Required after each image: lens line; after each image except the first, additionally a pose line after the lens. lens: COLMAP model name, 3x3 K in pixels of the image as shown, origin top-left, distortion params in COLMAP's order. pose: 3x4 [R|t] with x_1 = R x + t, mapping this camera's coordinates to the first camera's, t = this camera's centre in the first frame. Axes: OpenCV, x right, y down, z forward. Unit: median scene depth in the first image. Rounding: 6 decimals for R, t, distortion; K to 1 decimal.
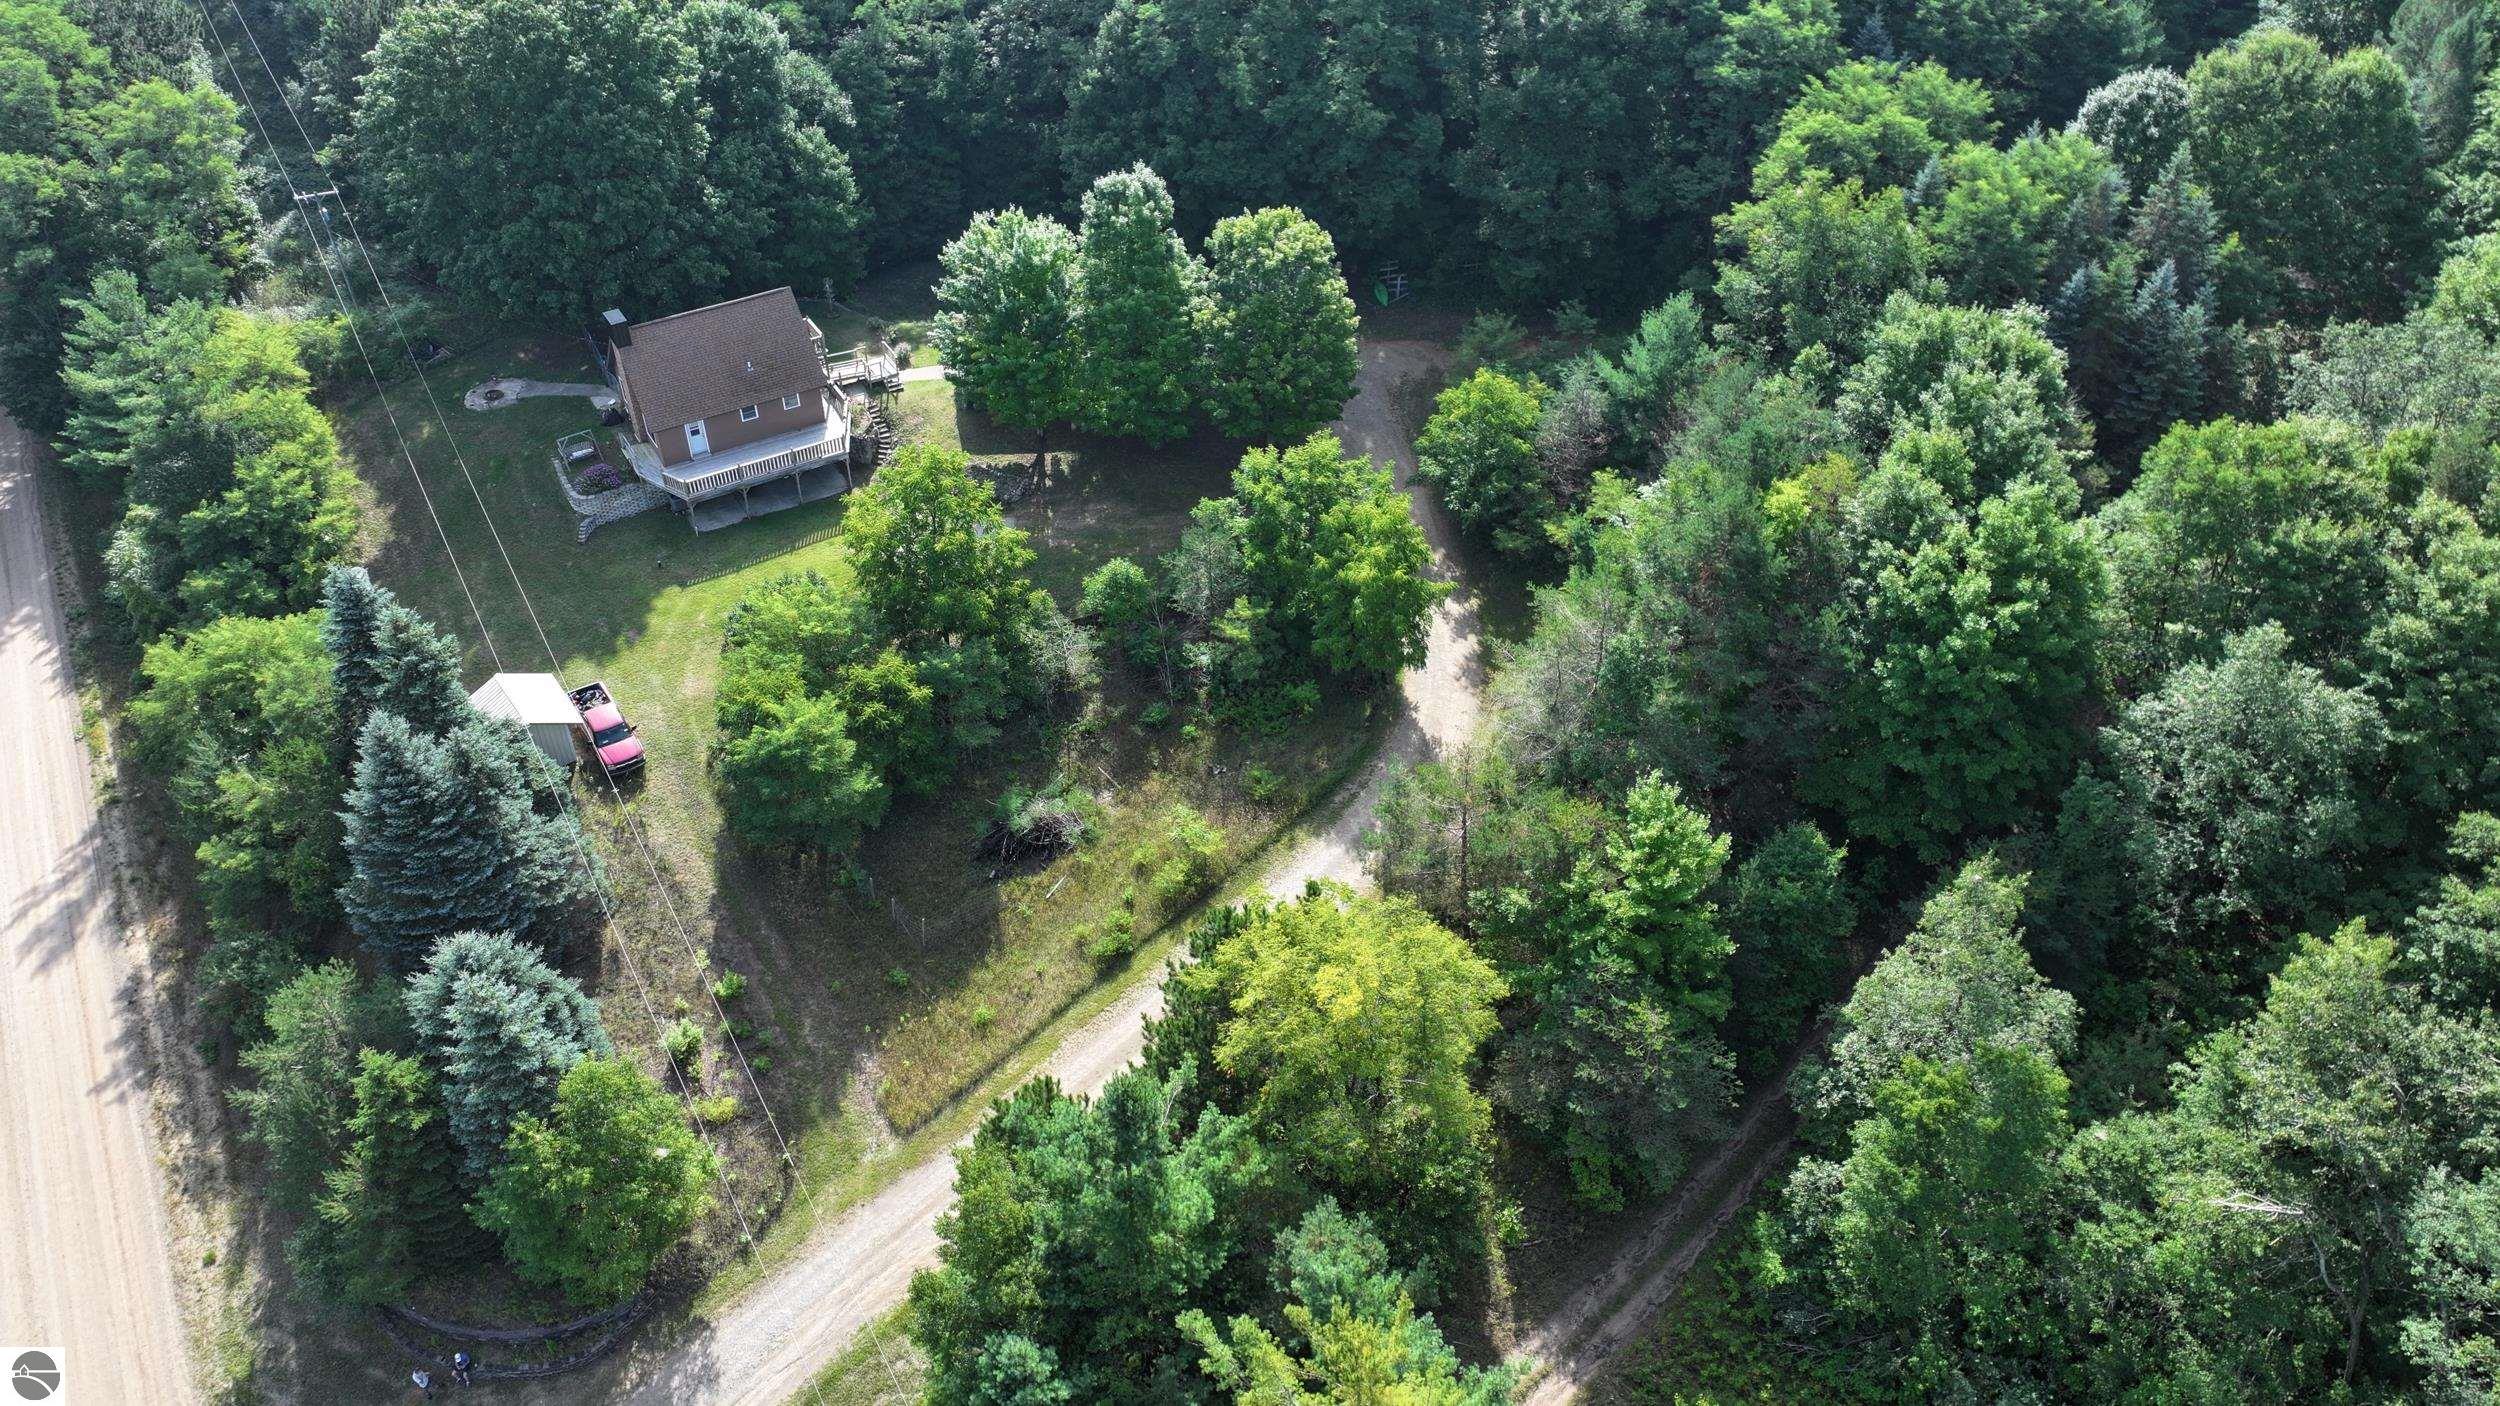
lens RADIAL K [[1756.2, 0, 1254.6], [0, 1756.2, 704.5], [0, 0, 1]] dist [0.001950, 0.009652]
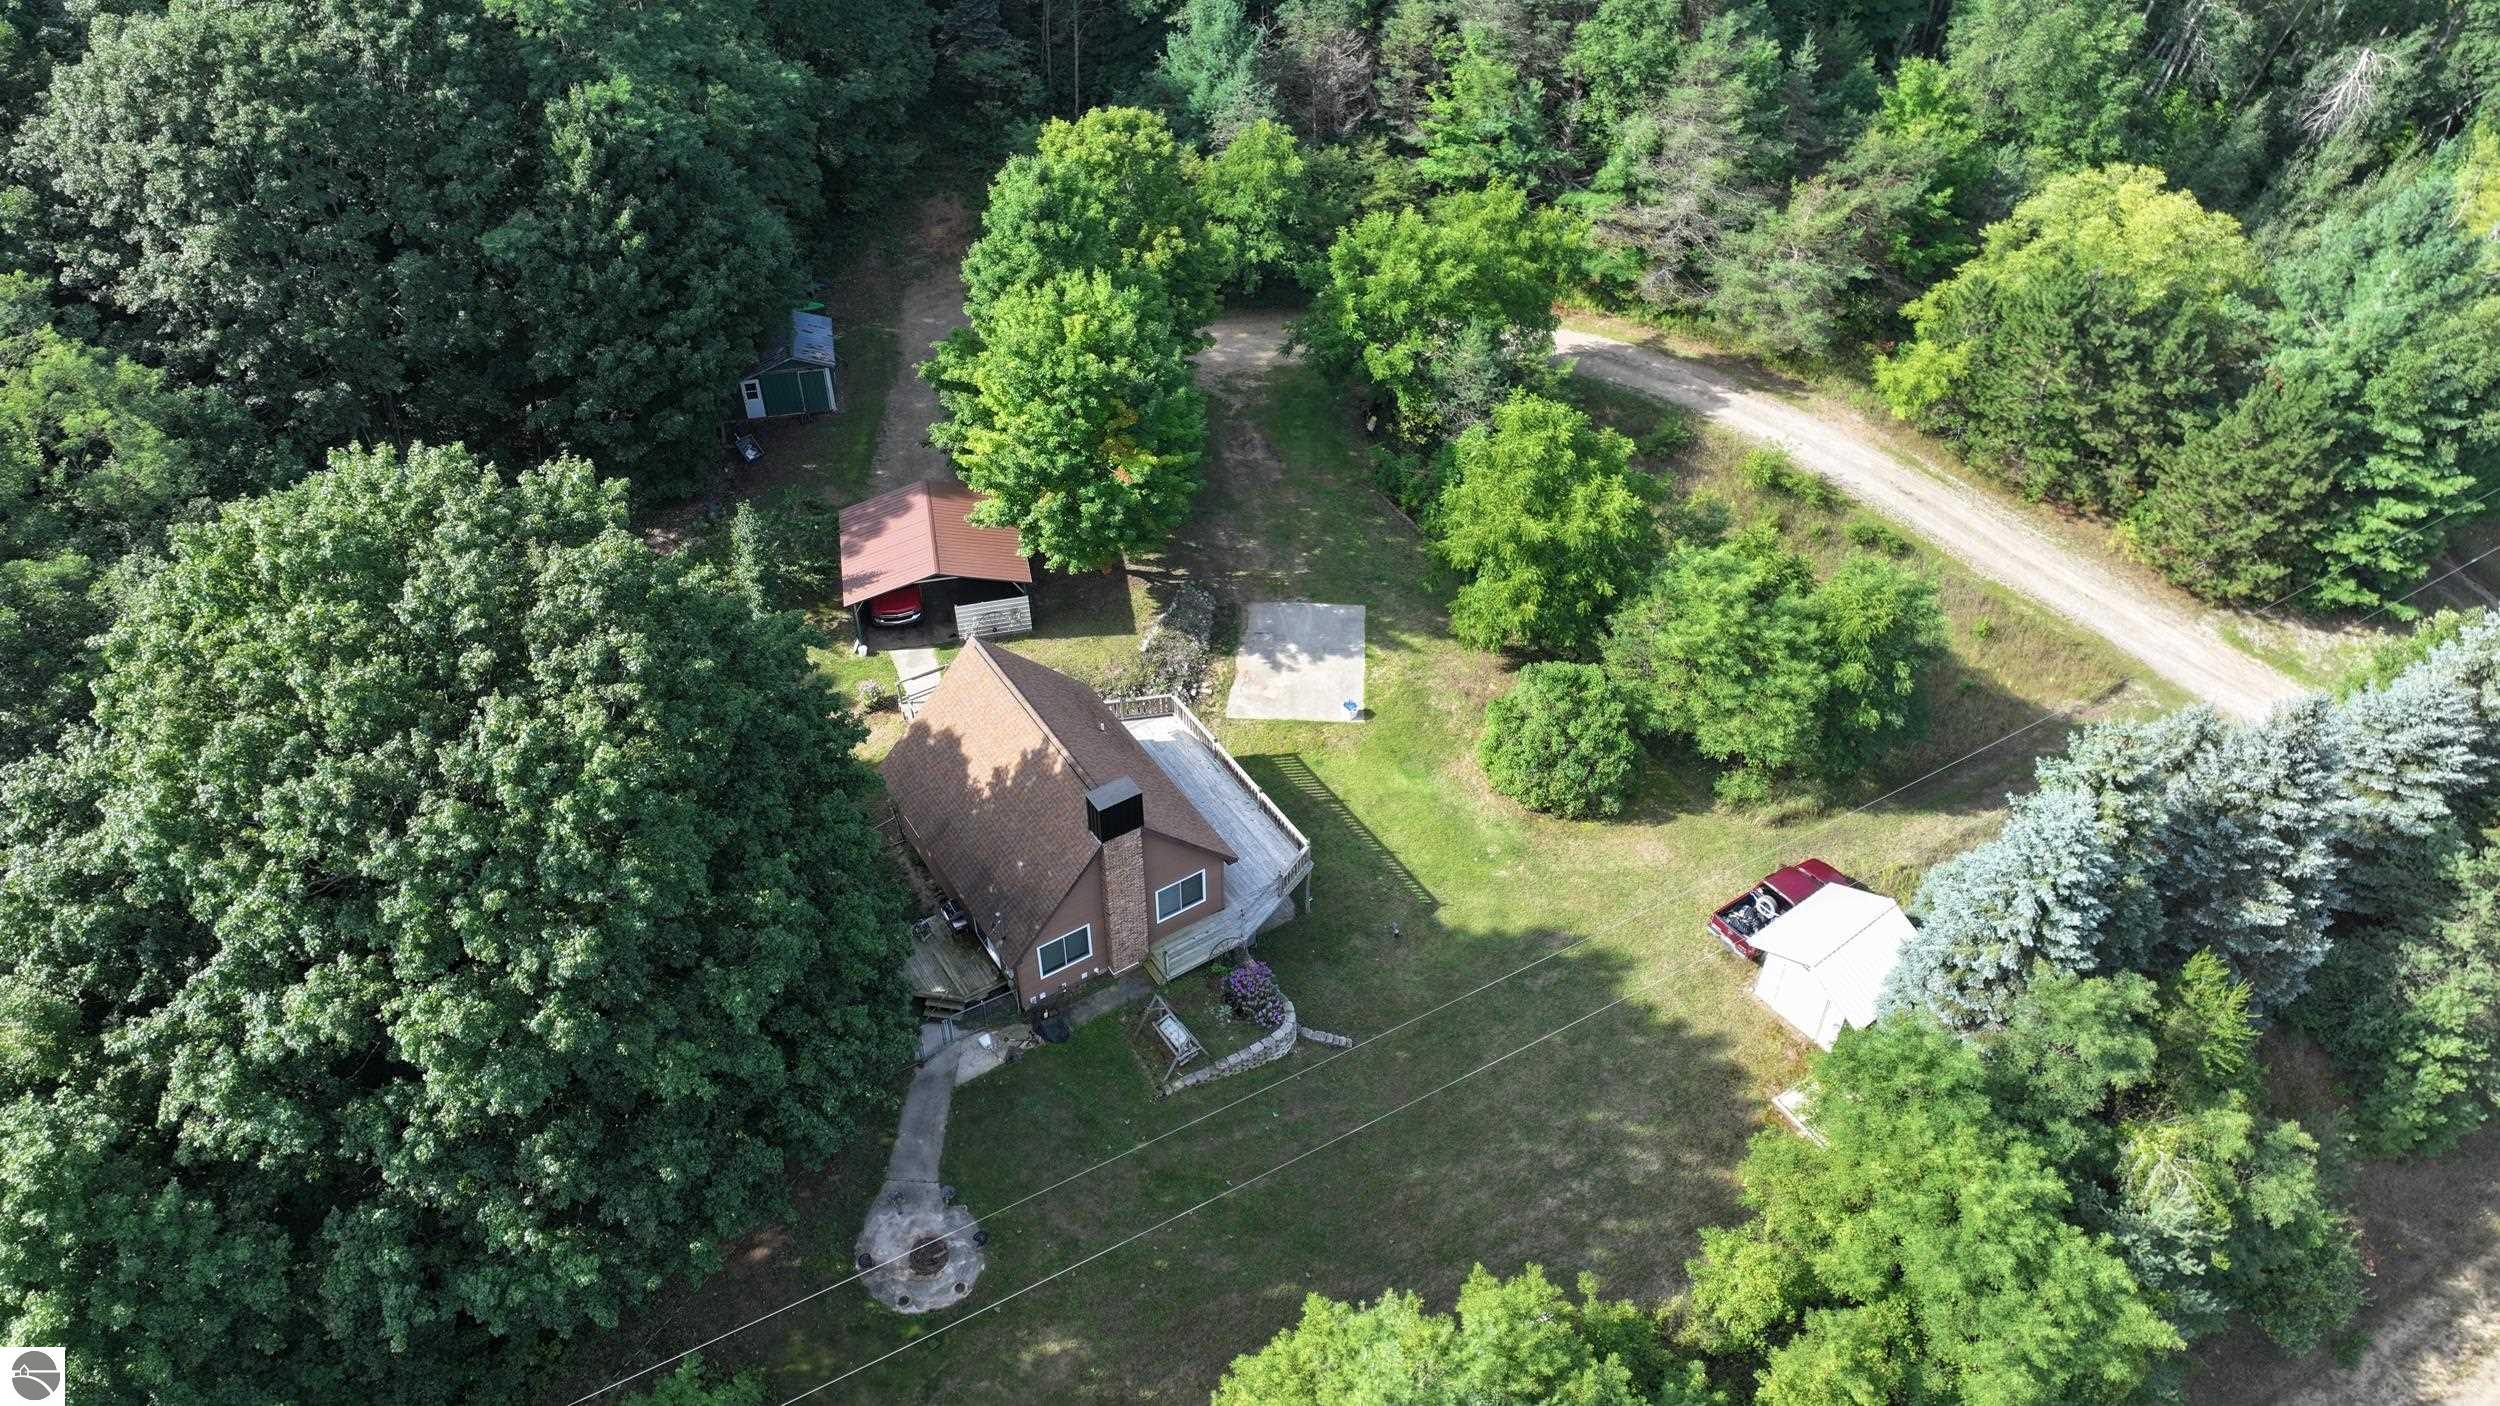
lens RADIAL K [[1756.2, 0, 1252.6], [0, 1756.2, 689.6], [0, 0, 1]] dist [0.001950, 0.009652]
pose [[-0.011626, -0.674011, 0.738630, -0.774006], [0.654731, 0.553181, 0.515090, -0.509272], [-0.755772, 0.489593, 0.434865, 0.735830]]
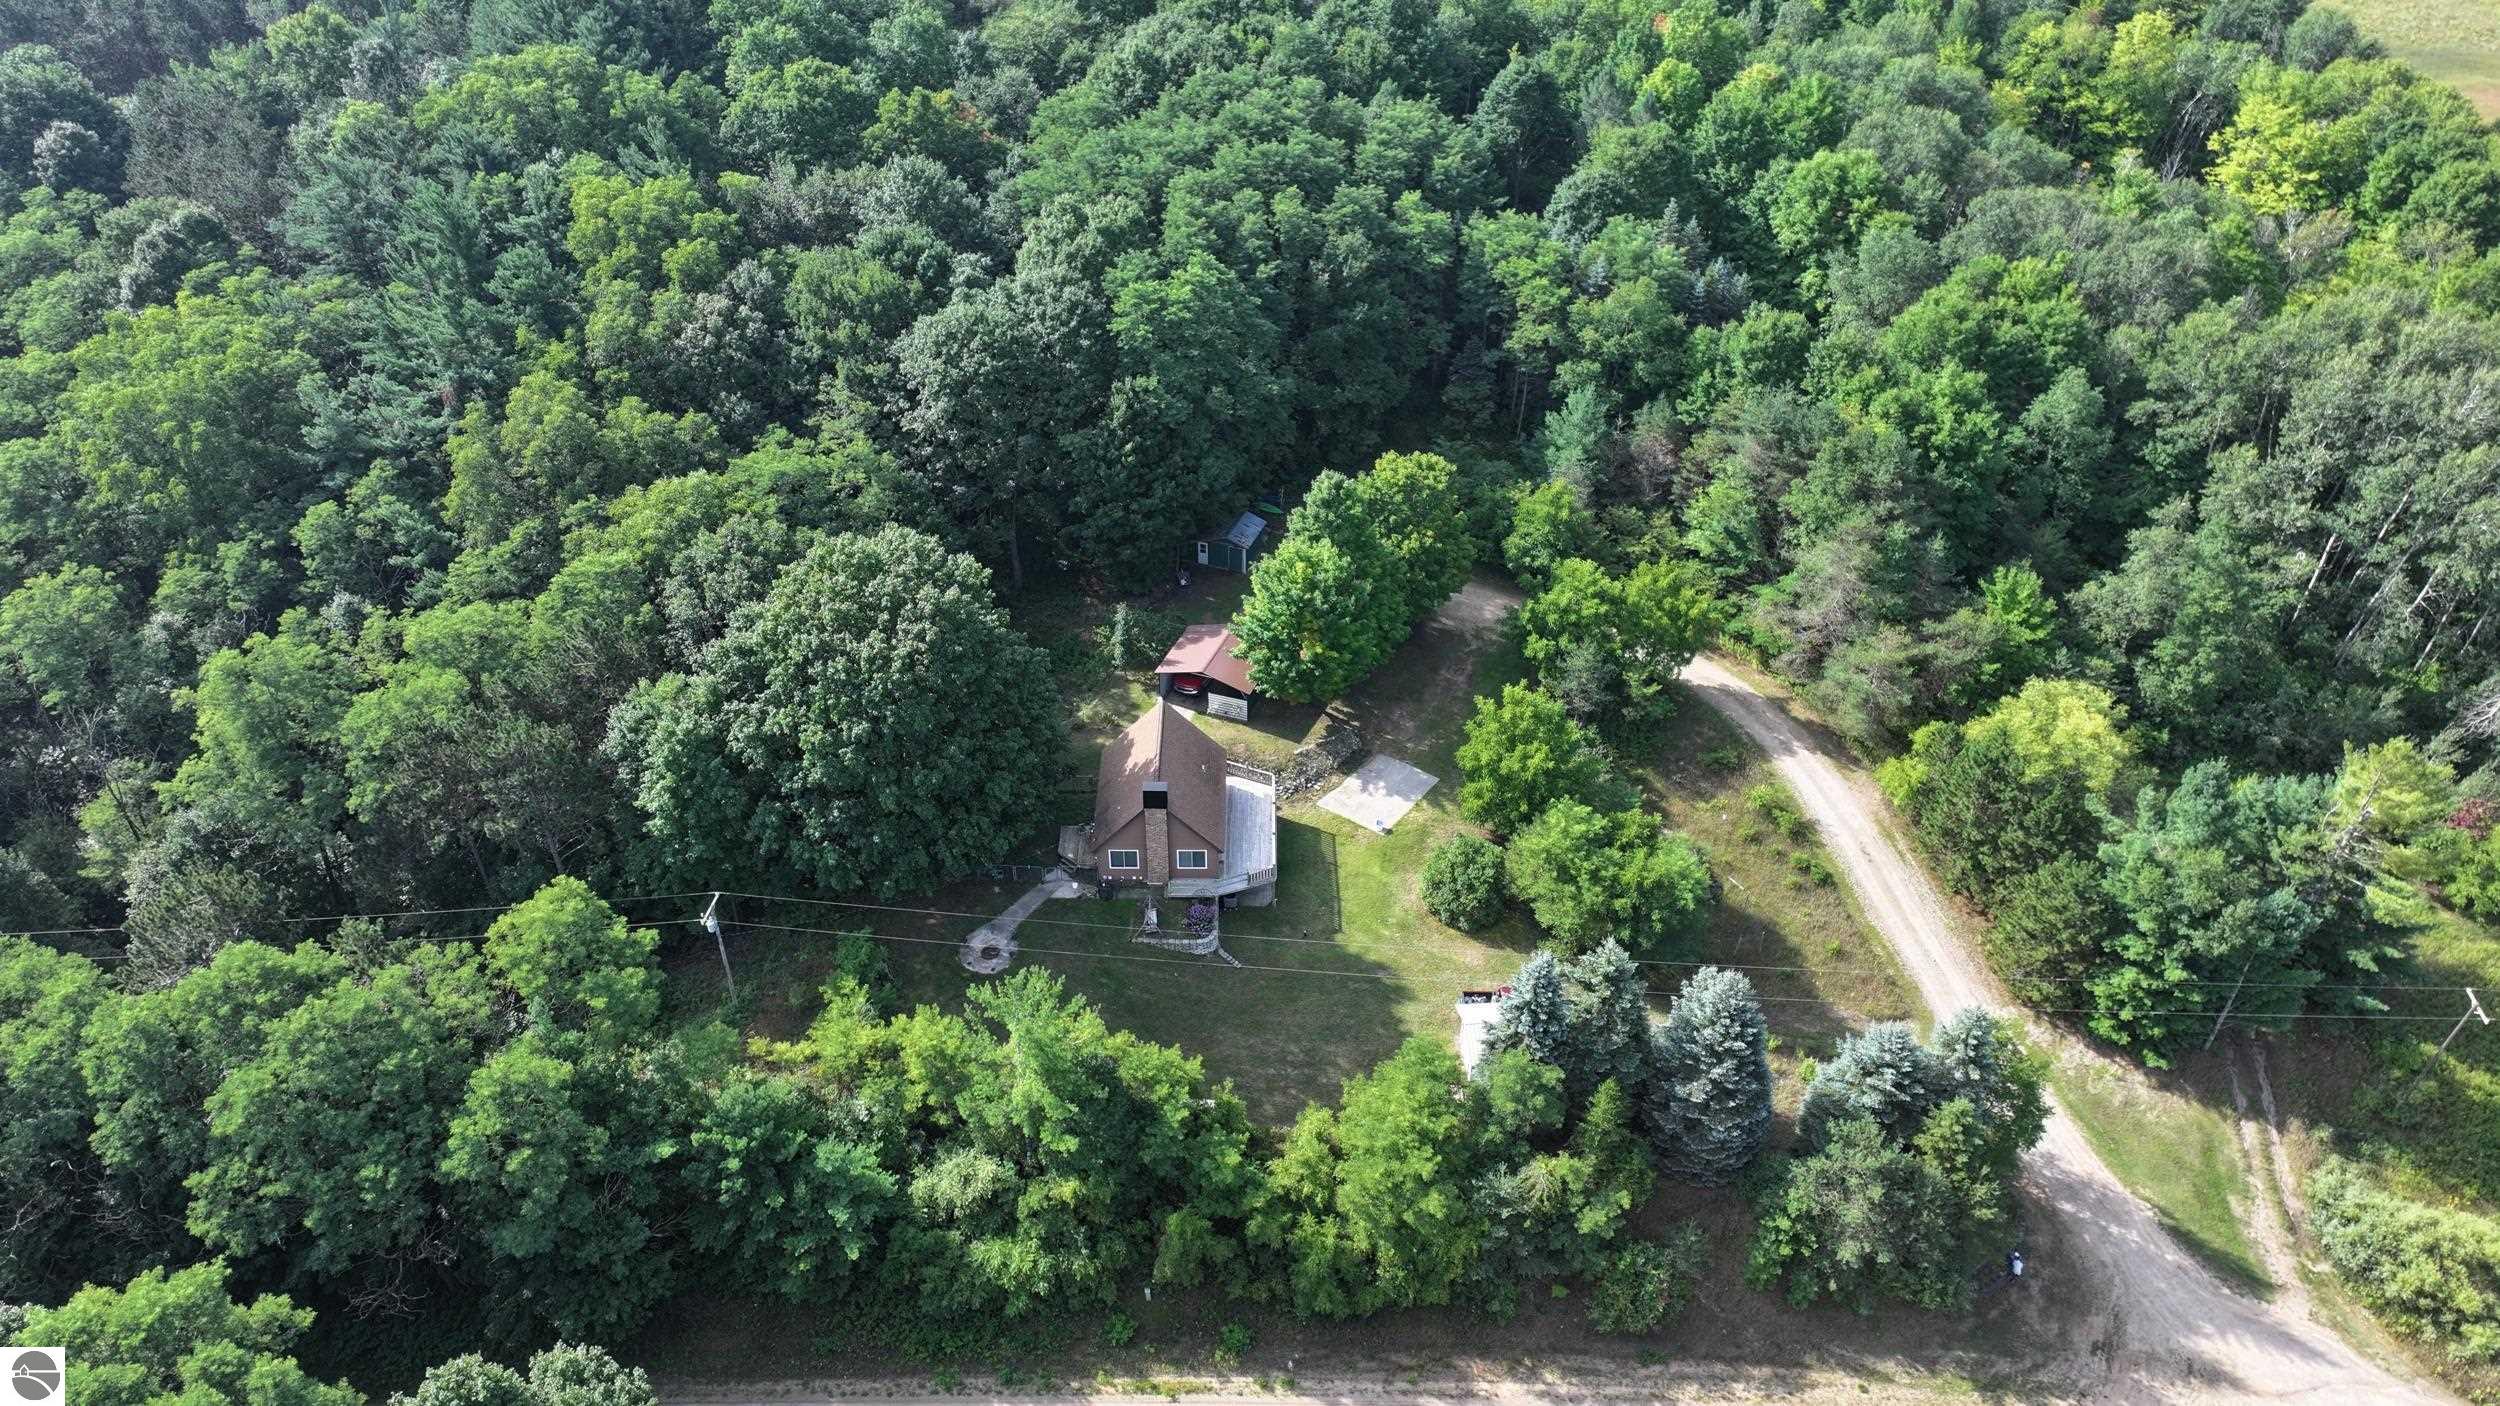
lens RADIAL K [[1756.2, 0, 1248.5], [0, 1756.2, 698.3], [0, 0, 1]] dist [0.001950, 0.009652]
pose [[0.535682, -0.512711, 0.670949, -1.087939], [0.555783, 0.812273, 0.176970, -0.444385], [-0.635727, 0.278103, 0.720076, 0.147372]]
